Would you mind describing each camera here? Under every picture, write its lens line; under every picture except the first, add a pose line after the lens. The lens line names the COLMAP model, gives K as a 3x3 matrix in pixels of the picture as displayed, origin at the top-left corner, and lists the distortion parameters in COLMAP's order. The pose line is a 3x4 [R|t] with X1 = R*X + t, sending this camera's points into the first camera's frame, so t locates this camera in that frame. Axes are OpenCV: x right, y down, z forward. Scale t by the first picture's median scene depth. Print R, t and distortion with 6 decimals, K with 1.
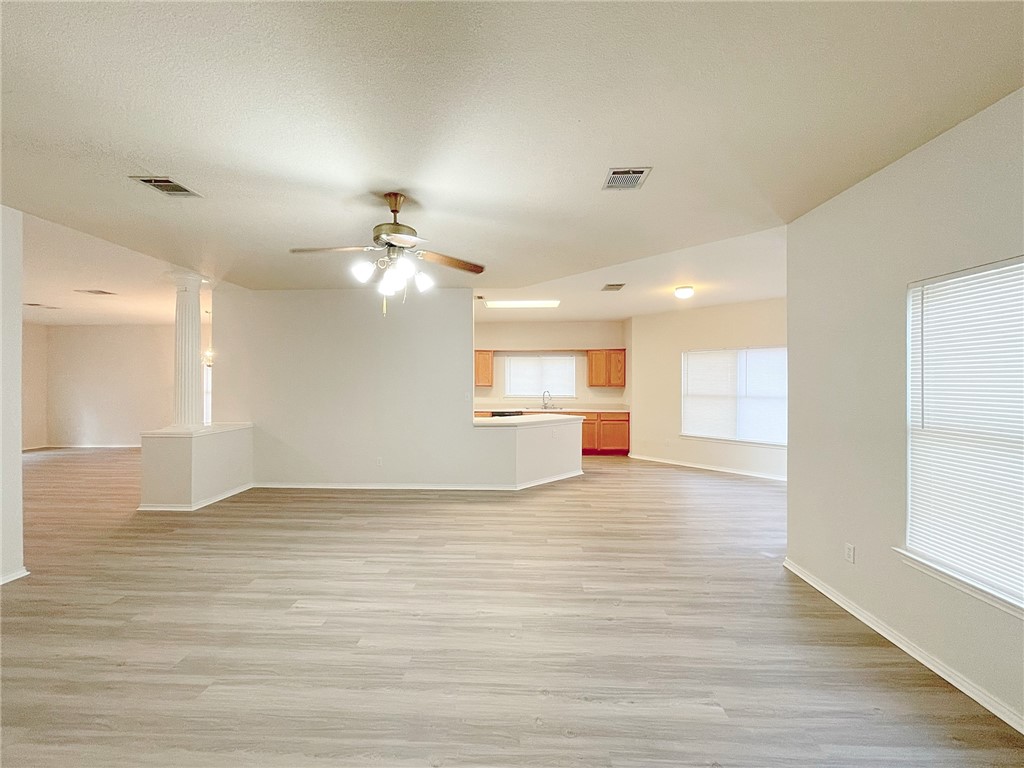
lens RADIAL K [[424.9, 0, 508.2], [0, 424.9, 380.7], [0, 0, 1]] dist [-0.002976, 0.002438]
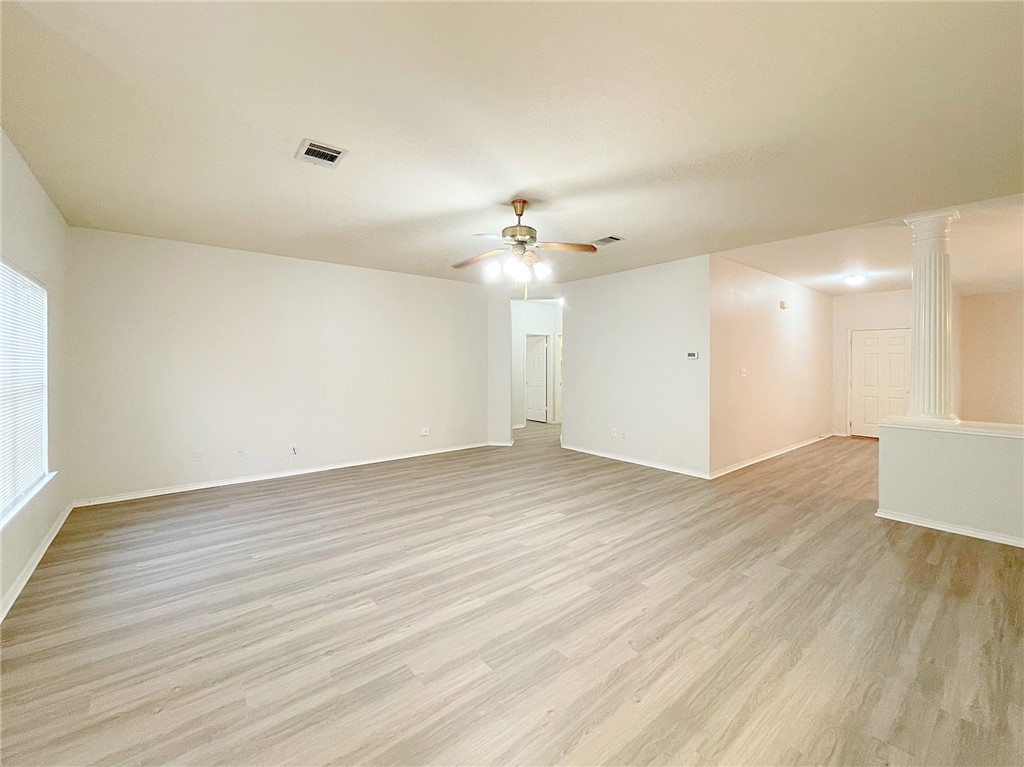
lens RADIAL K [[424.9, 0, 508.6], [0, 424.9, 360.2], [0, 0, 1]] dist [-0.002976, 0.002438]
pose [[-0.757525, -0.010434, -0.652723, 0.514981], [-0.004460, 0.999932, -0.010808, 0.022981], [0.652791, -0.005276, -0.757519, 1.774418]]
